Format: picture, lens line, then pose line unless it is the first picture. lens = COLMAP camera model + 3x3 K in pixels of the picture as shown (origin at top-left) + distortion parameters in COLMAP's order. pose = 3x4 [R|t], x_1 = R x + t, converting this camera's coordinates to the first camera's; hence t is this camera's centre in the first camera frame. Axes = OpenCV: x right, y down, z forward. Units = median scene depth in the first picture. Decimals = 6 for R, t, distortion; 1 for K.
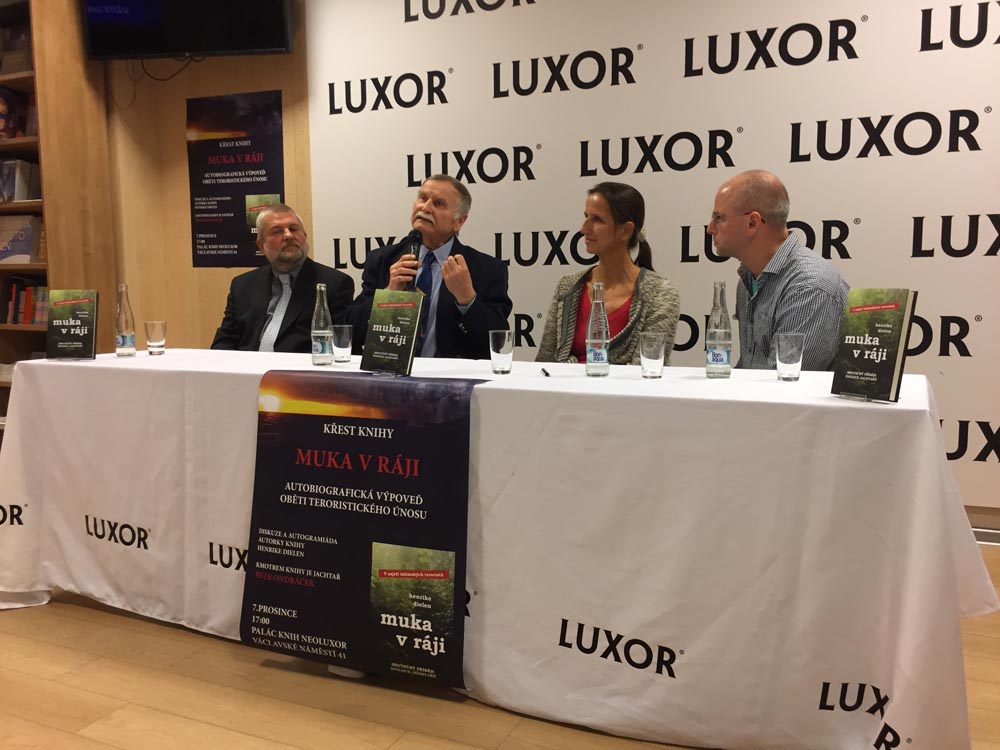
lens RADIAL K [[854.6, 0, 500.0], [0, 854.6, 375.0], [0, 0, 1]] dist [0.062896, -0.087375]
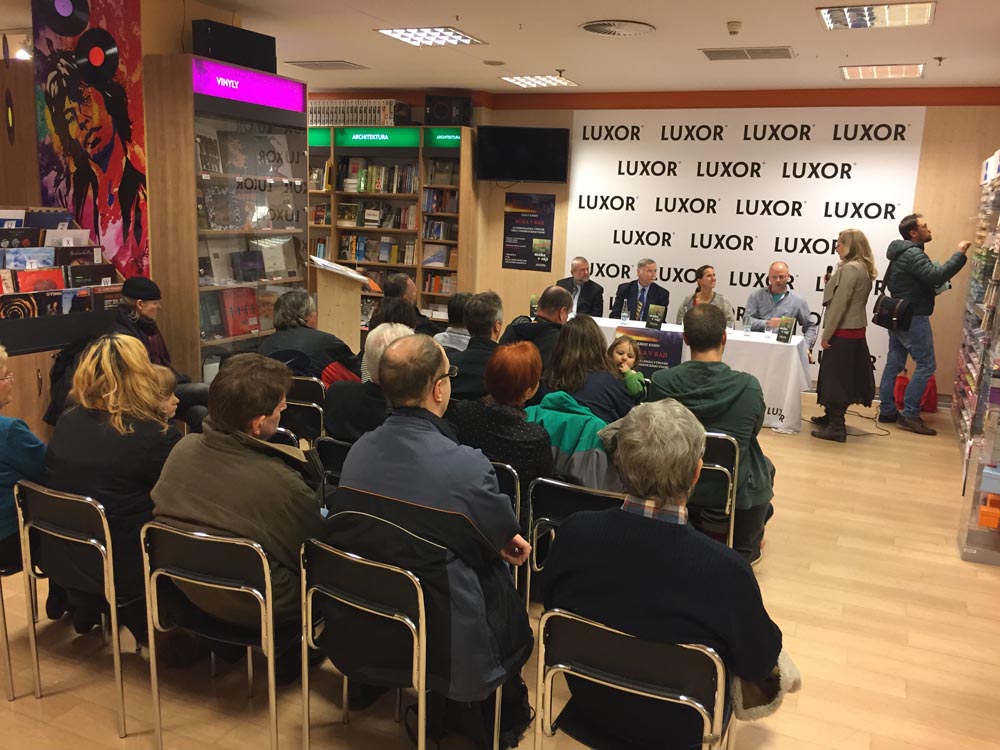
lens RADIAL K [[854.6, 0, 500.0], [0, 854.6, 375.0], [0, 0, 1]] dist [0.062896, -0.087375]
pose [[0.998637, 0.044720, 0.026920, -0.456563], [-0.046890, 0.995169, 0.086253, -0.046685], [-0.022932, -0.087398, 0.995909, -1.343981]]
